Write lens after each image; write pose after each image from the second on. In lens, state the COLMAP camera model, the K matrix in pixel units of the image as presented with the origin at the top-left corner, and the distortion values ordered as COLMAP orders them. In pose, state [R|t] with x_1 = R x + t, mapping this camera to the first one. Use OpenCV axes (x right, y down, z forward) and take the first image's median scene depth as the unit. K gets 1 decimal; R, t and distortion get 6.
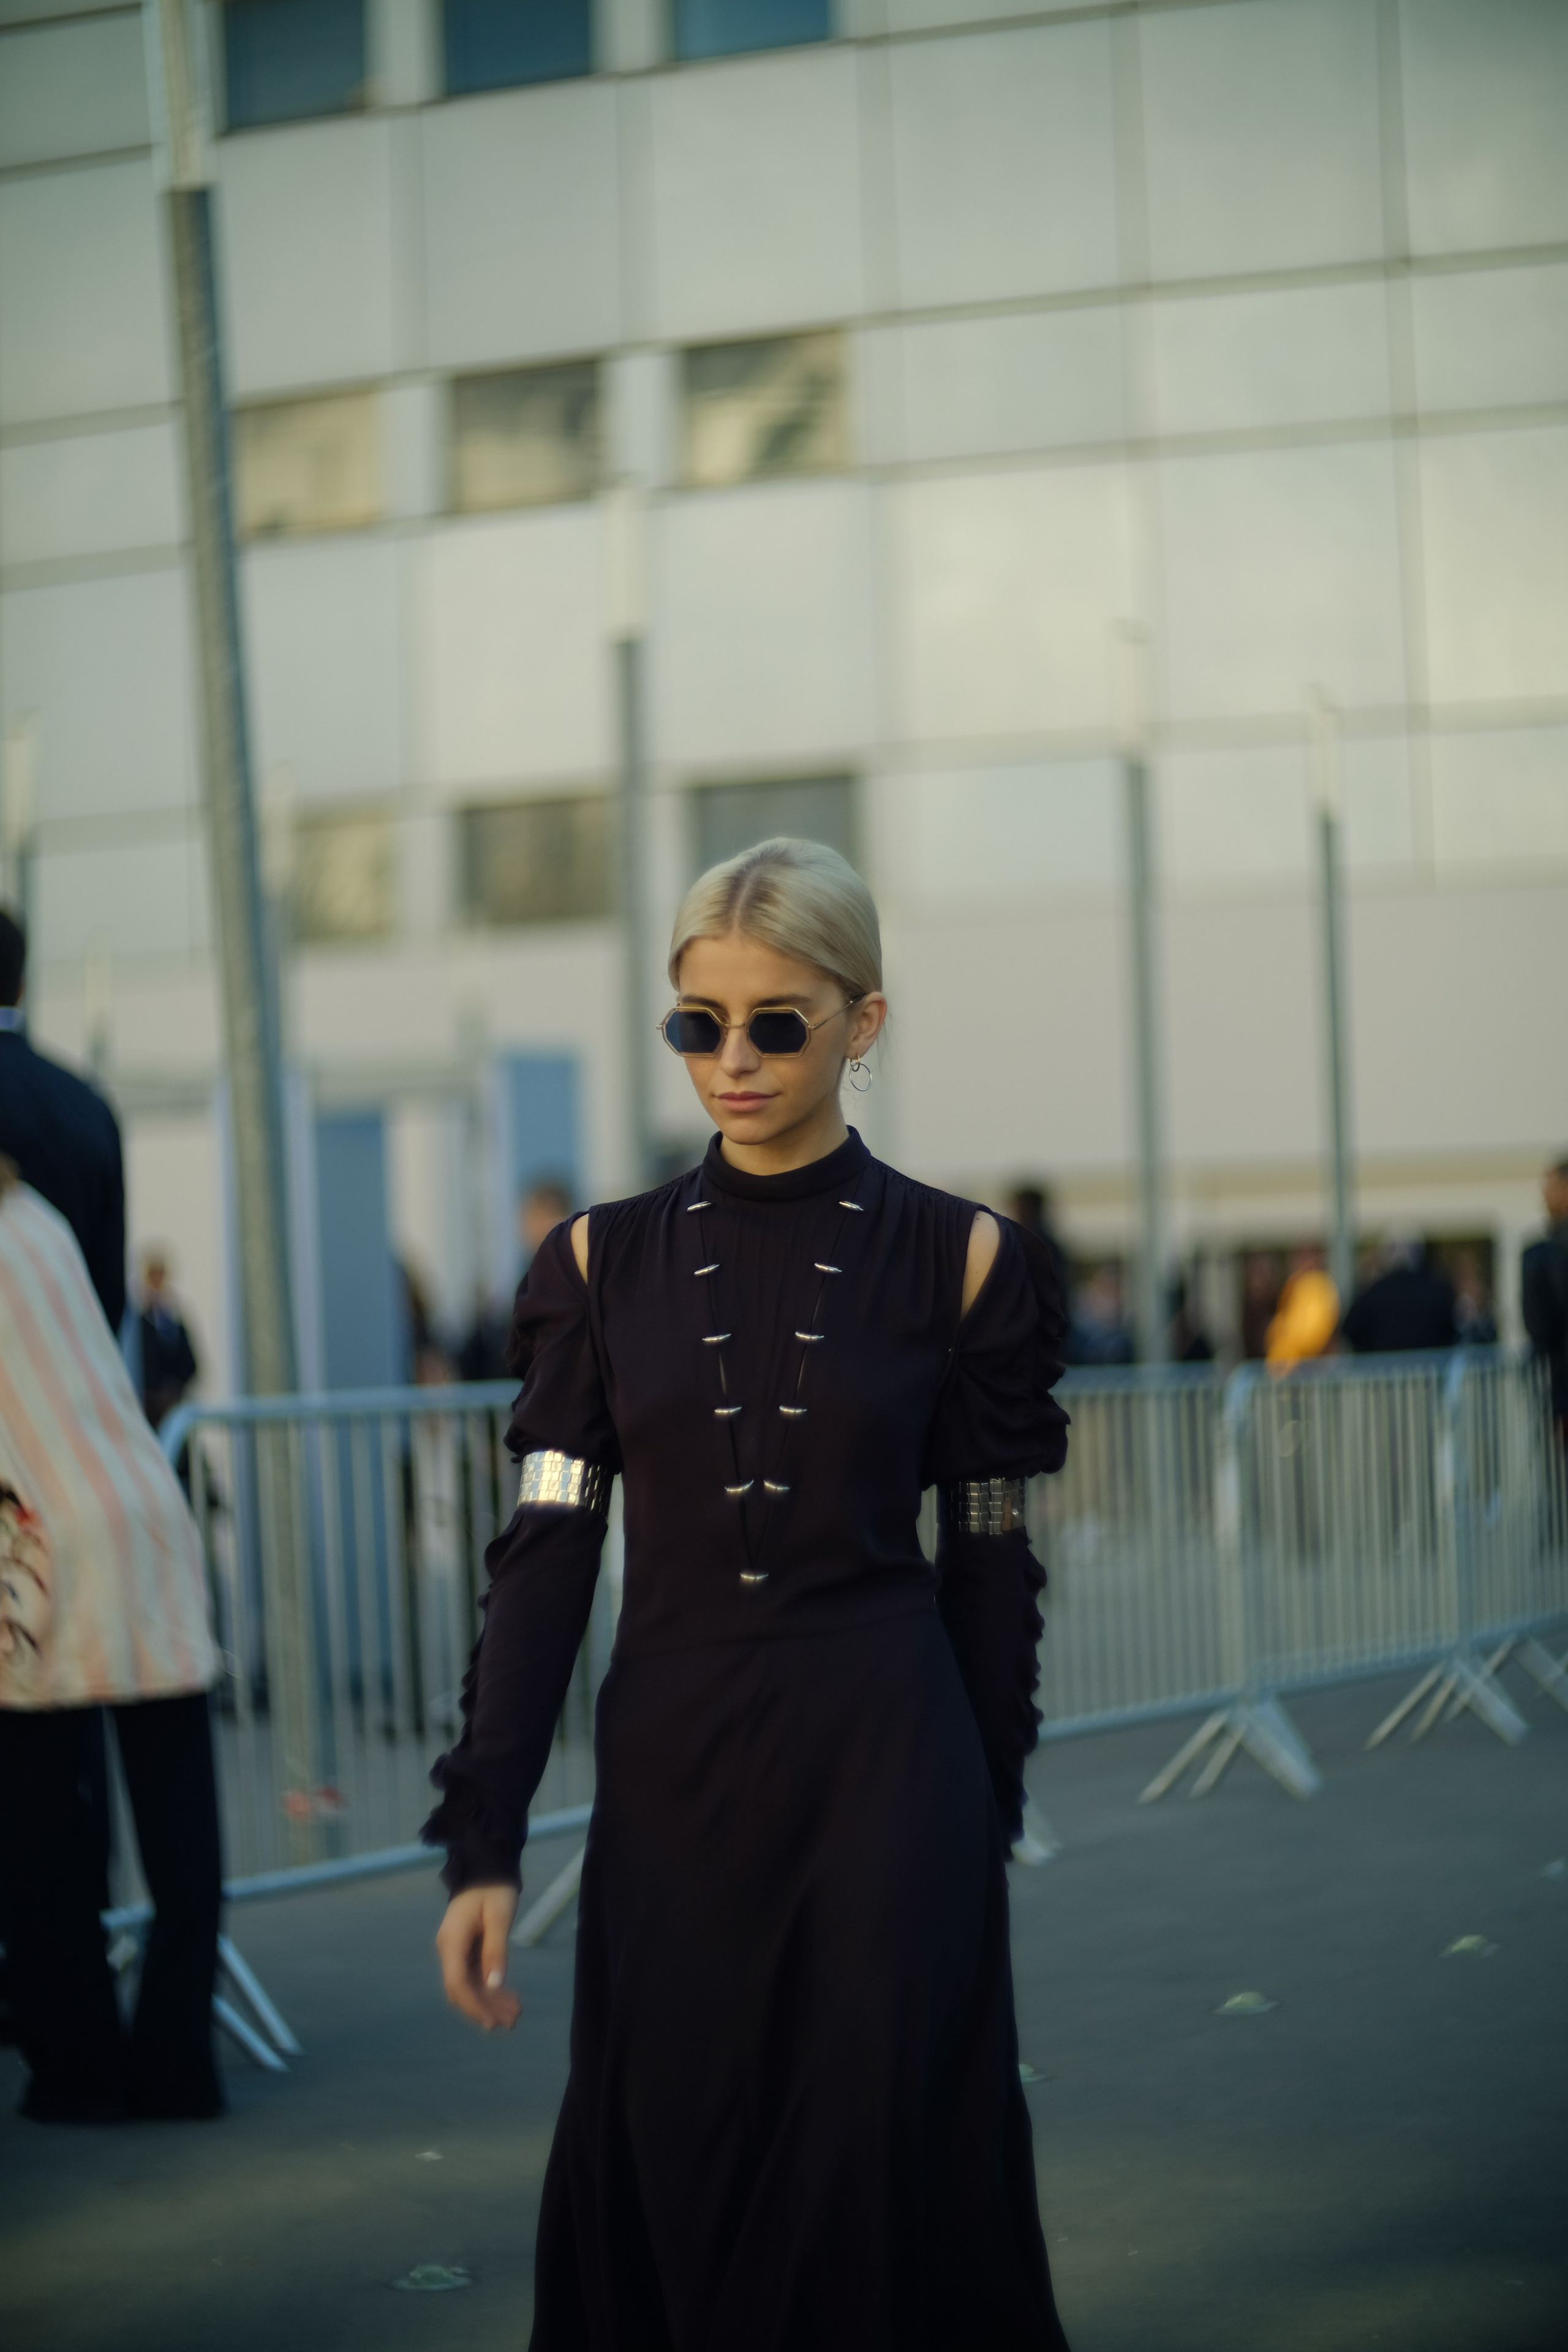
lens RADIAL K [[8592.1, 0, 790.8], [0, 8592.1, 1178.0], [0, 0, 1]] dist [-1.421873, 0.000000]
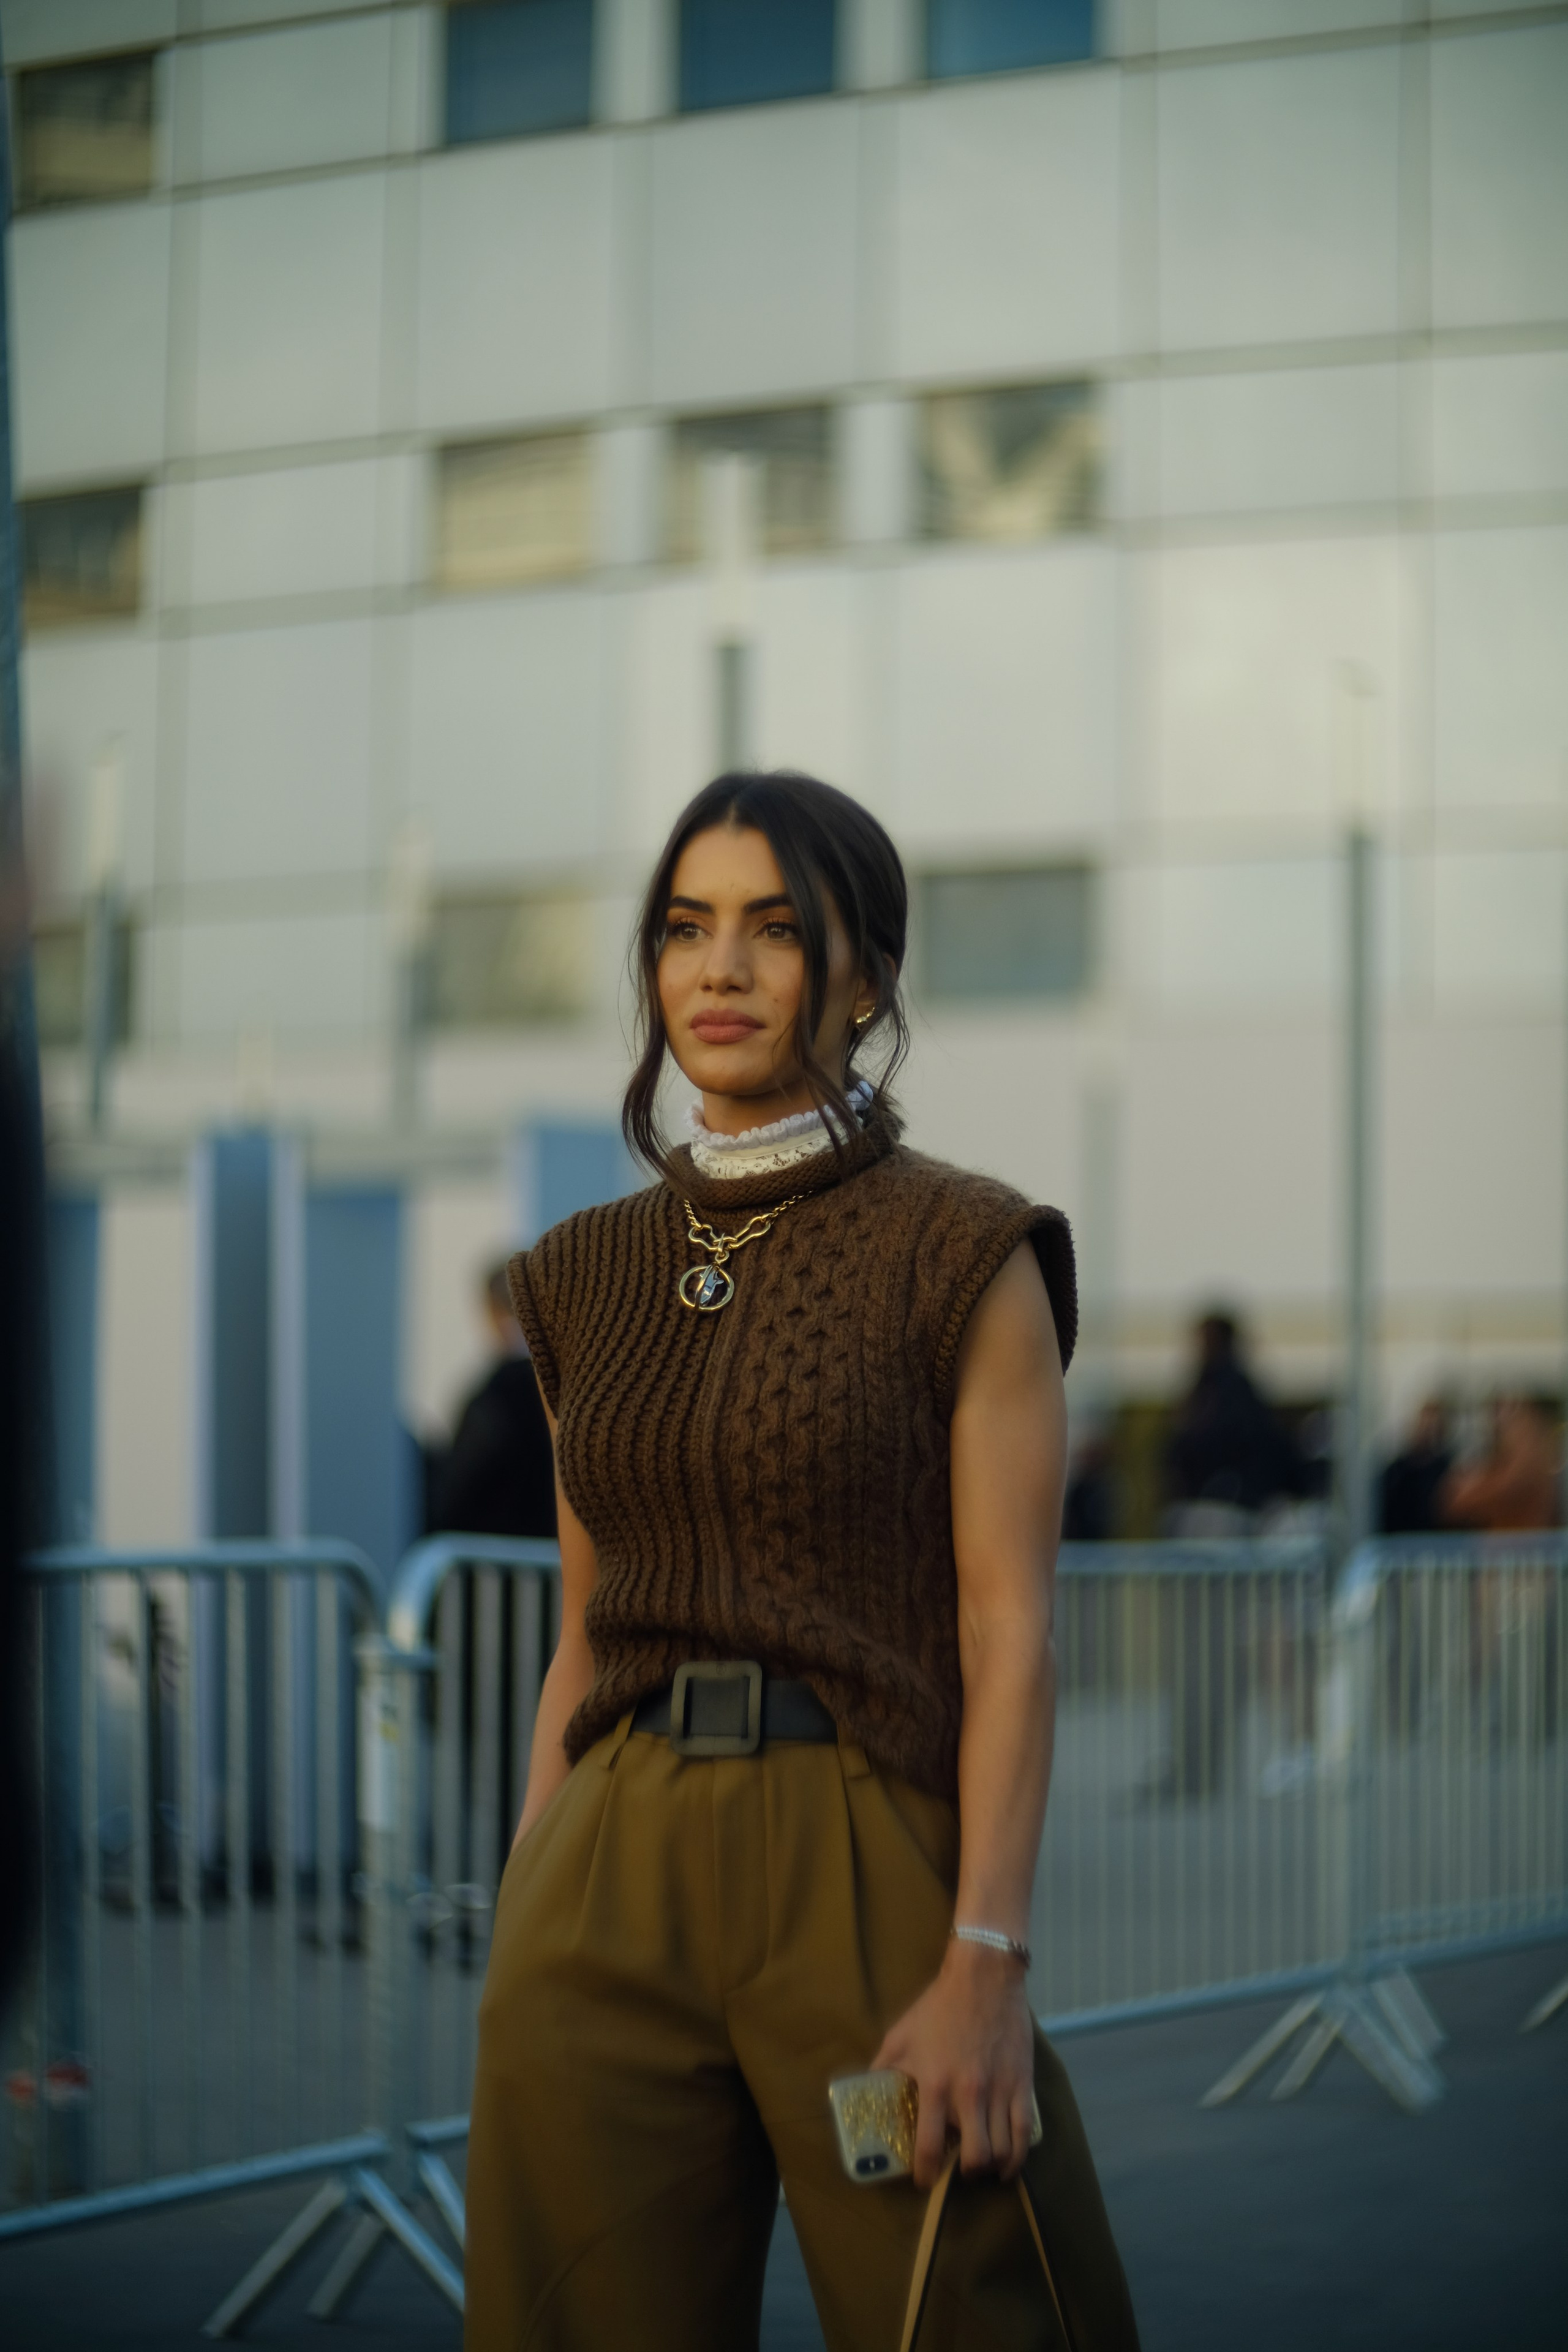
lens RADIAL K [[8592.1, 0, 766.6], [0, 8592.1, 1176.8], [0, 0, 1]] dist [-1.421873, 0.000000]
pose [[0.998503, 0.035767, -0.041374, 0.011964], [-0.036483, 0.999195, -0.016675, 0.001967], [0.040744, 0.018159, 0.999005, 0.100512]]
